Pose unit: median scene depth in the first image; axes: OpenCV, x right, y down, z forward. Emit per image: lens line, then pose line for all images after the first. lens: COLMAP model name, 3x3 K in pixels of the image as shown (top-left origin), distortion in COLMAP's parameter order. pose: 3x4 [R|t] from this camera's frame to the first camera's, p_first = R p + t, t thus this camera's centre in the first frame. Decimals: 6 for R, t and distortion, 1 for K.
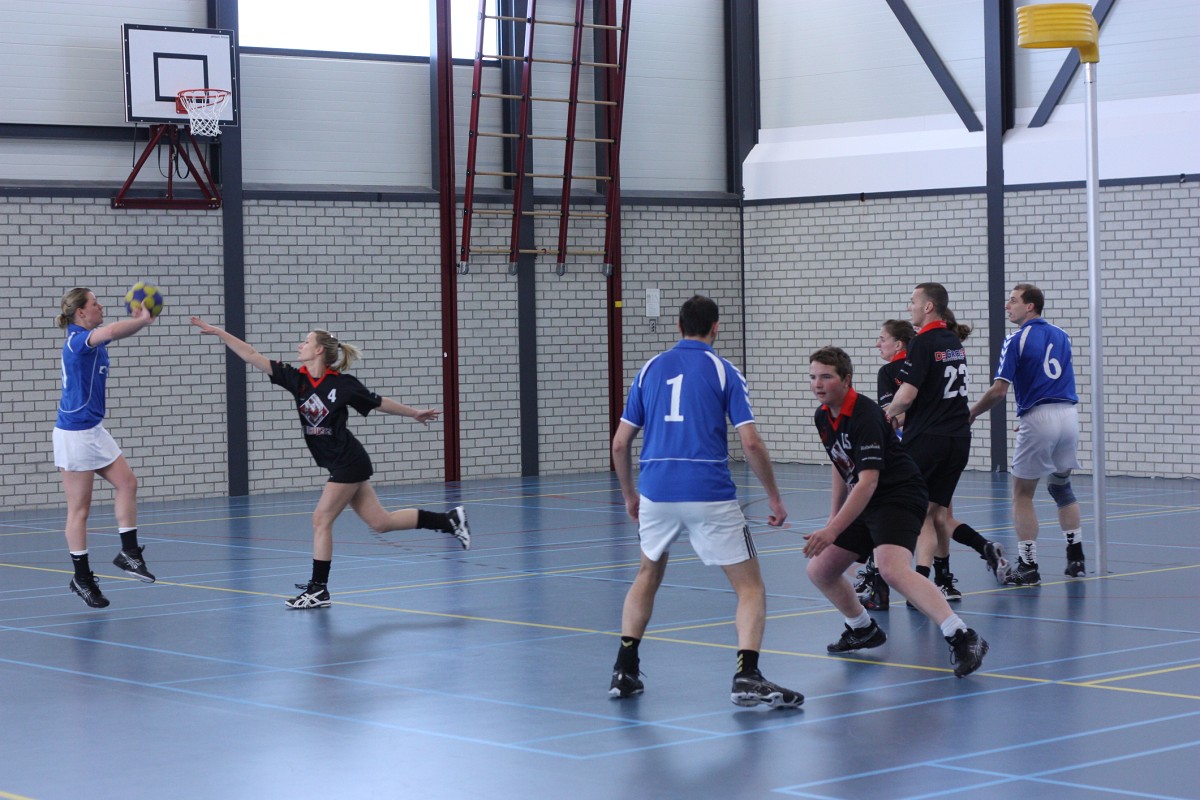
lens RADIAL K [[2816.4, 0, 600.0], [0, 2816.4, 400.0], [0, 0, 1]] dist [-0.074680, -0.236700]
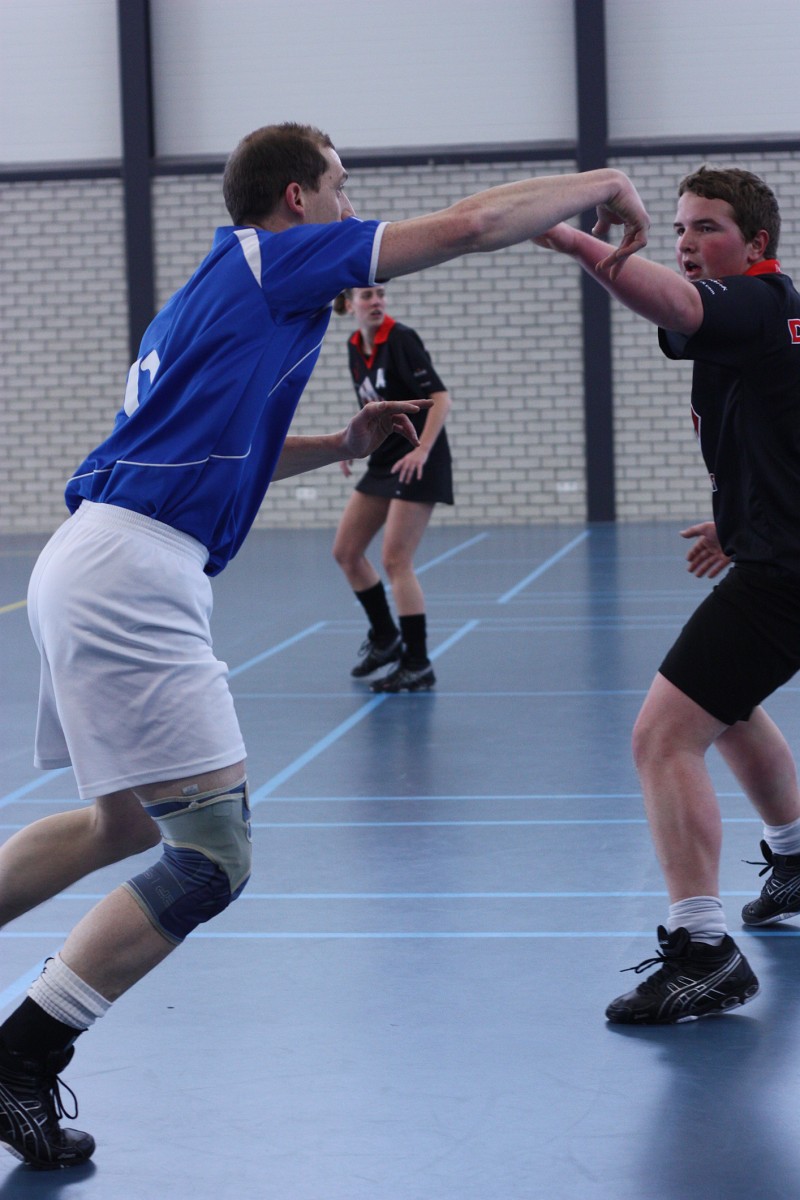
lens RADIAL K [[2816.4, 0, 400.0], [0, 2816.4, 600.0], [0, 0, 1]] dist [-0.074680, -0.236700]
pose [[0.657697, 0.074542, -0.749585, 0.611120], [-0.004804, 0.995487, 0.094780, -0.028216], [0.753267, -0.058736, 0.655087, 0.553463]]
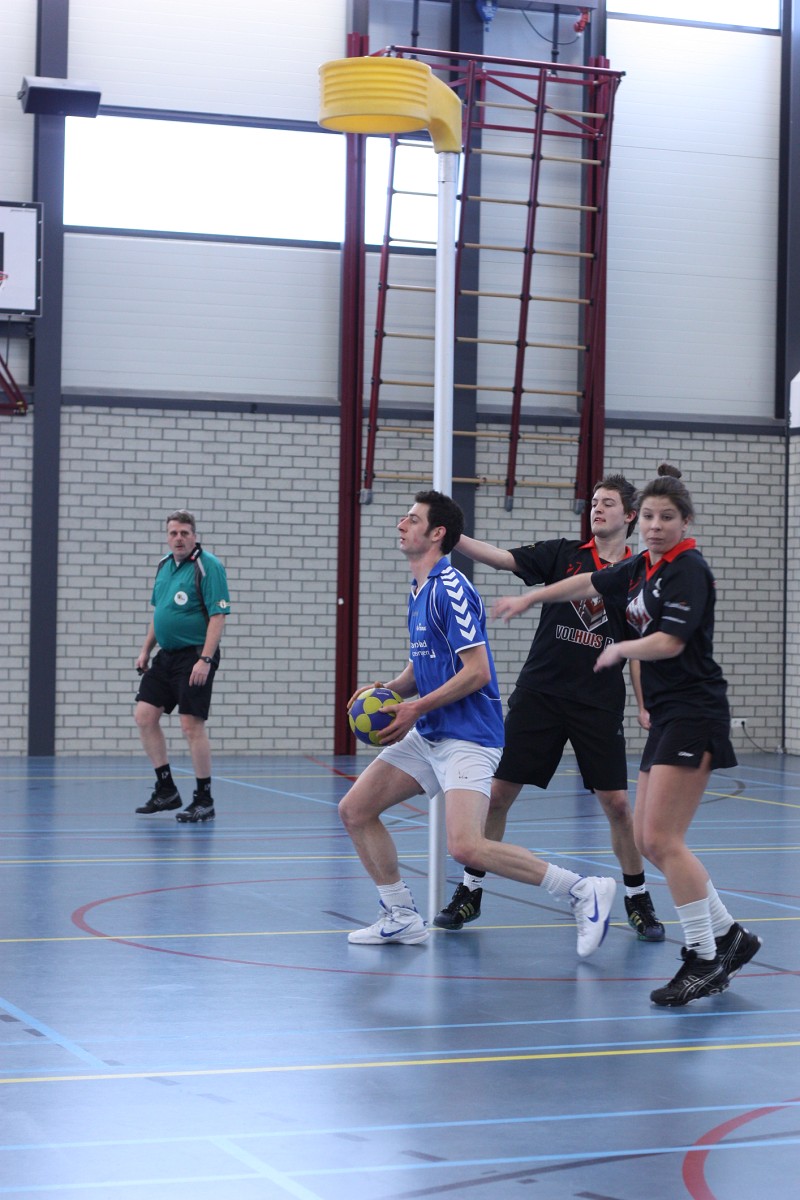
lens RADIAL K [[2816.4, 0, 400.0], [0, 2816.4, 600.0], [0, 0, 1]] dist [-0.074680, -0.236700]
pose [[0.938400, 0.046479, -0.342410, 0.249831], [-0.051794, 0.998637, -0.006390, -0.012407], [0.341646, 0.023731, 0.939529, 0.235892]]
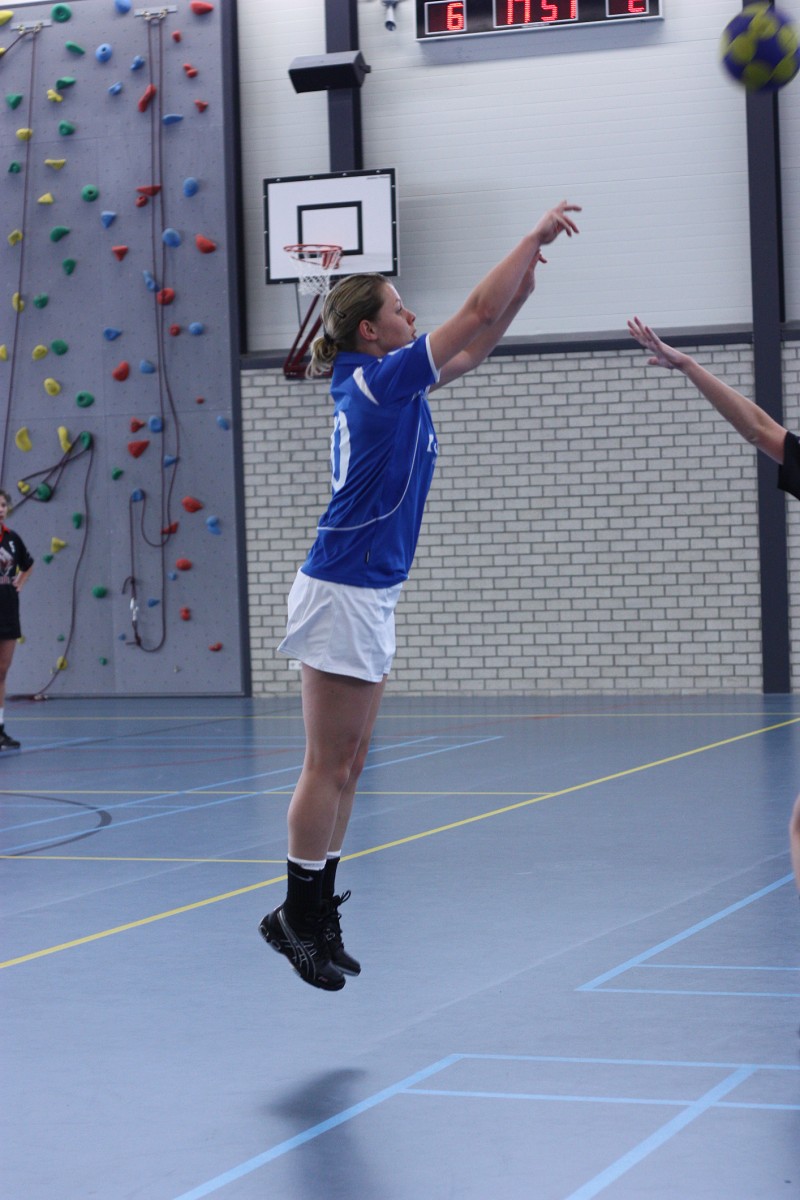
lens RADIAL K [[2816.4, 0, 400.0], [0, 2816.4, 600.0], [0, 0, 1]] dist [-0.074680, -0.236700]
pose [[0.460013, 0.035220, -0.887214, 0.622566], [-0.002367, 0.999258, 0.038440, -0.028725], [0.887909, -0.015583, 0.459755, 0.562960]]
